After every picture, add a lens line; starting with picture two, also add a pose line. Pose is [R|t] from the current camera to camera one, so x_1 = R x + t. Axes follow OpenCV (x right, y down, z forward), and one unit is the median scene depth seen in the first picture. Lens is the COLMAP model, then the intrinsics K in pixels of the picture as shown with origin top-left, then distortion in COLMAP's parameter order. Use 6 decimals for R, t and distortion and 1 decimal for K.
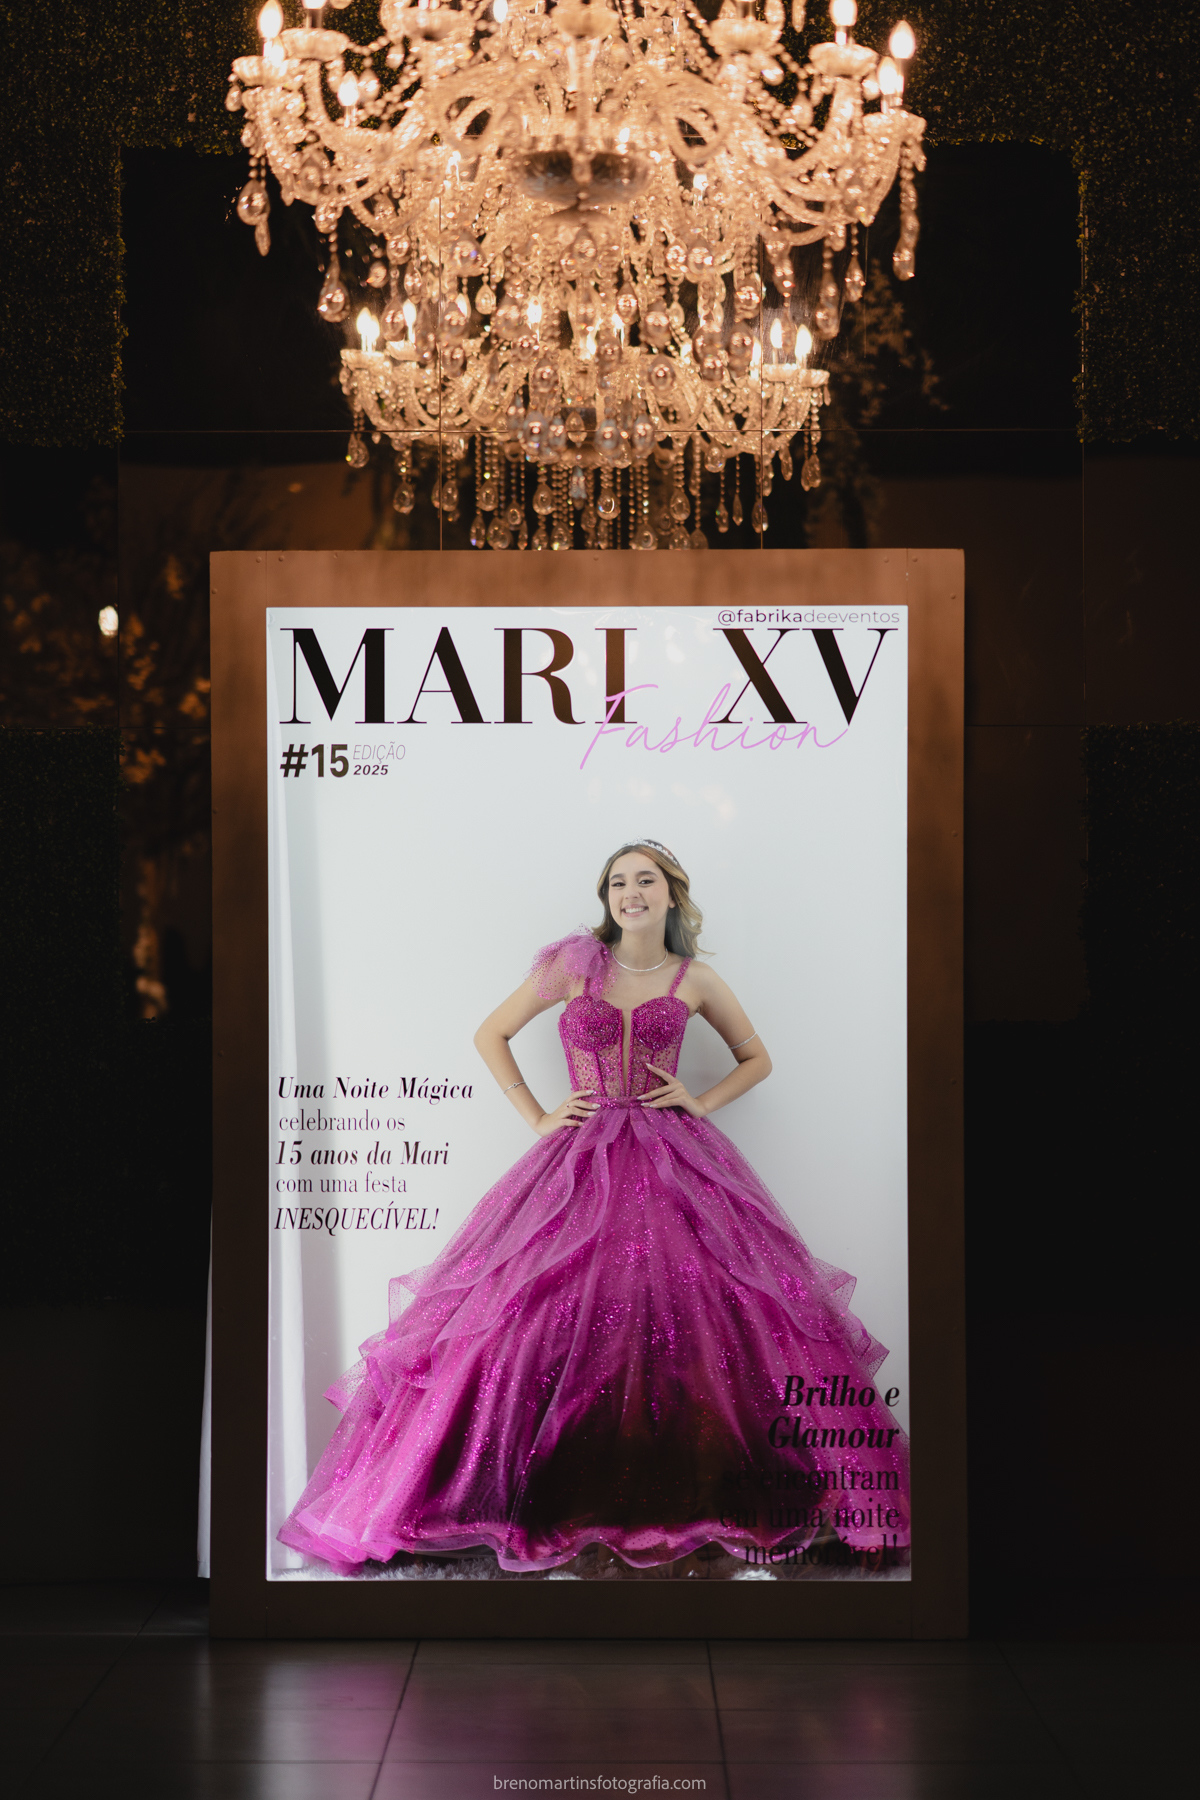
lens RADIAL K [[4412.8, 0, 601.1], [0, 4412.8, 902.4], [0, 0, 1]] dist [-0.023940, 0.000000]
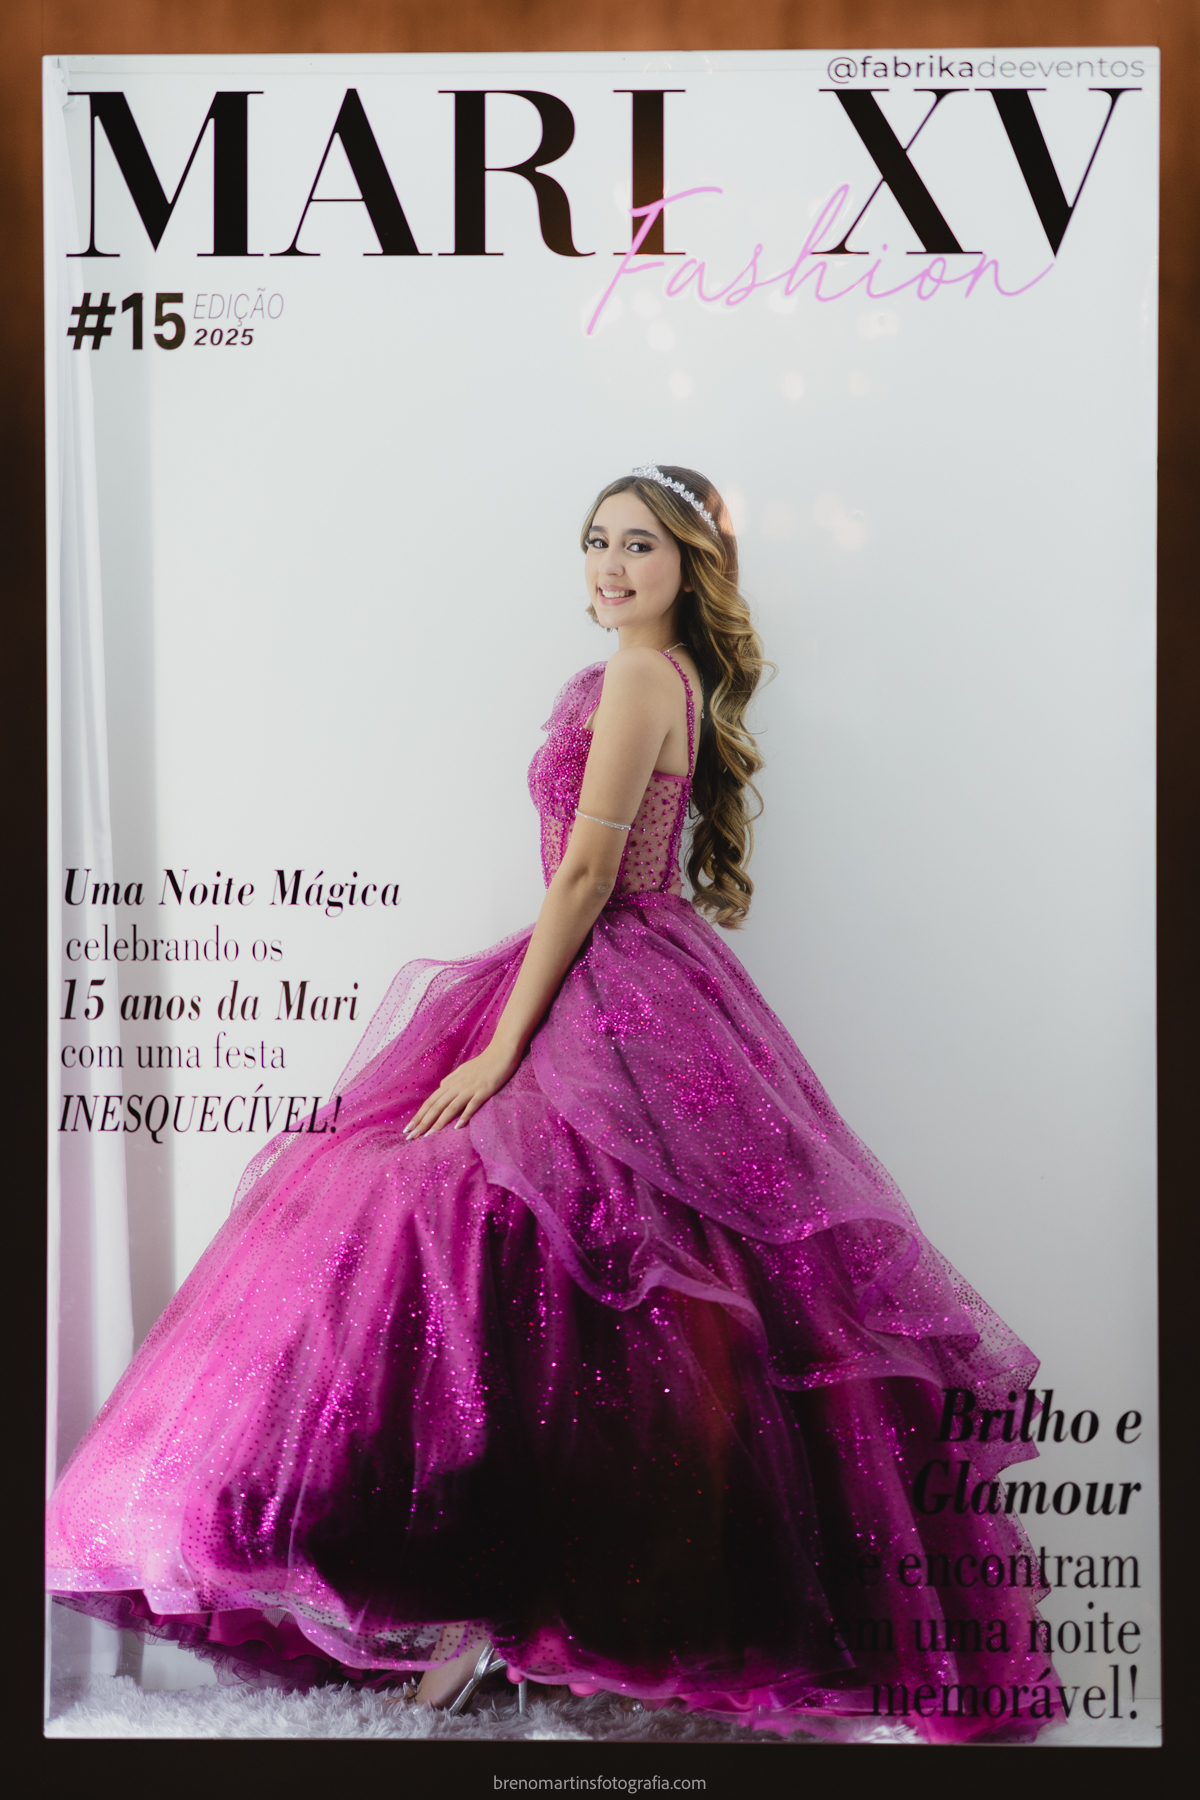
lens RADIAL K [[4412.8, 0, 600.2], [0, 4412.8, 896.3], [0, 0, 1]] dist [-0.023940, 0.000000]
pose [[0.998924, 0.000884, -0.046369, 0.023761], [0.000103, 0.999774, 0.021278, 0.030787], [0.046377, -0.021260, 0.998698, 0.424373]]
